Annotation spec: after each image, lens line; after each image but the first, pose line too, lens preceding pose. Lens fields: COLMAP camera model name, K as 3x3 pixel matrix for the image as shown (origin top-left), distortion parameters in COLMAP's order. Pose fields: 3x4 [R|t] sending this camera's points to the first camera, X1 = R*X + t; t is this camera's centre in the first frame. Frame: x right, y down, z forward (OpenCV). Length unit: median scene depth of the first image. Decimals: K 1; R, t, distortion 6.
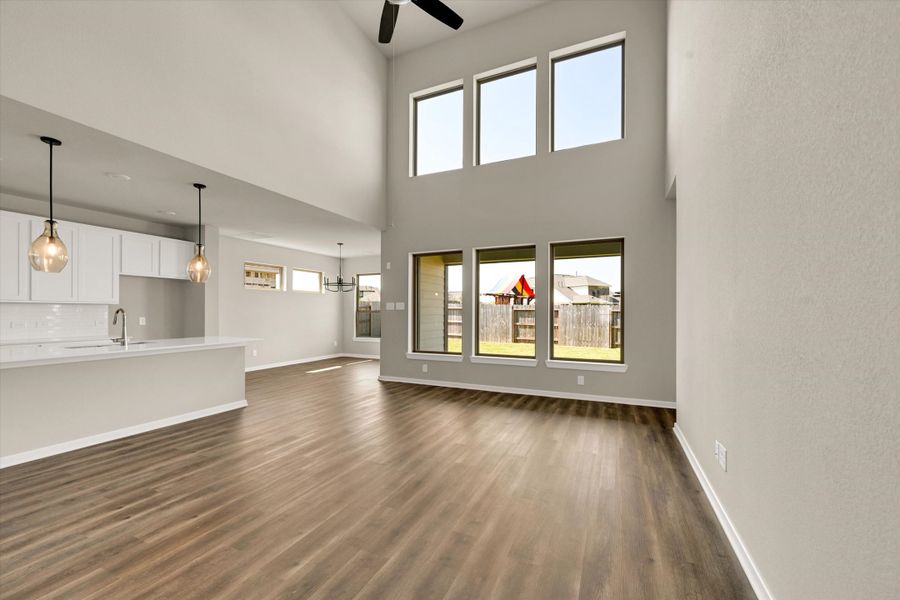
lens RADIAL K [[365.9, 0, 450.0], [0, 365.9, 300.0], [0, 0, 1]] dist [-0.000635, -0.000047]
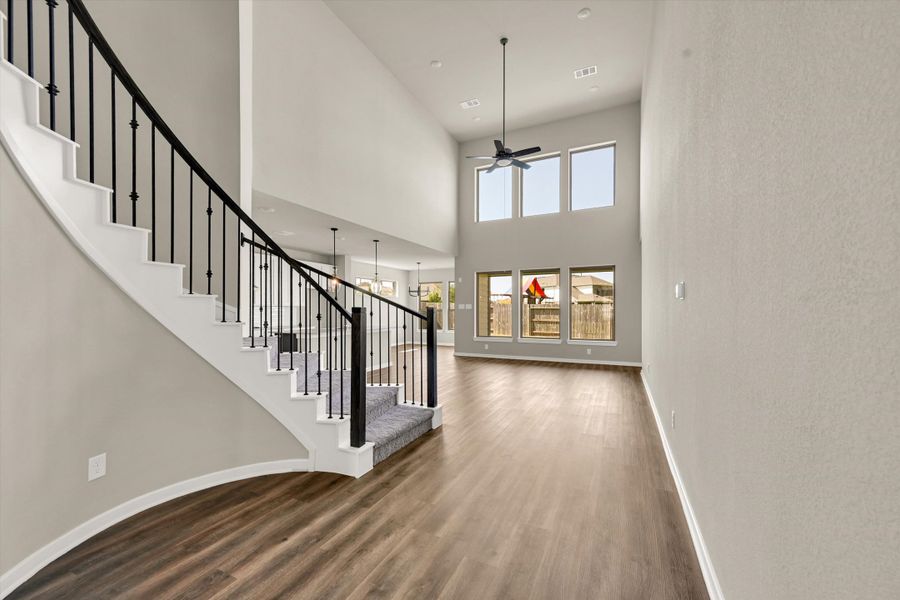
lens RADIAL K [[347.9, 0, 450.0], [0, 347.9, 300.0], [0, 0, 1]] dist [0.000963, 0.000017]
pose [[0.999596, -0.003345, -0.028221, -0.167532], [0.003422, 0.999991, 0.002692, -0.014295], [0.028212, -0.002788, 0.999598, -0.438071]]
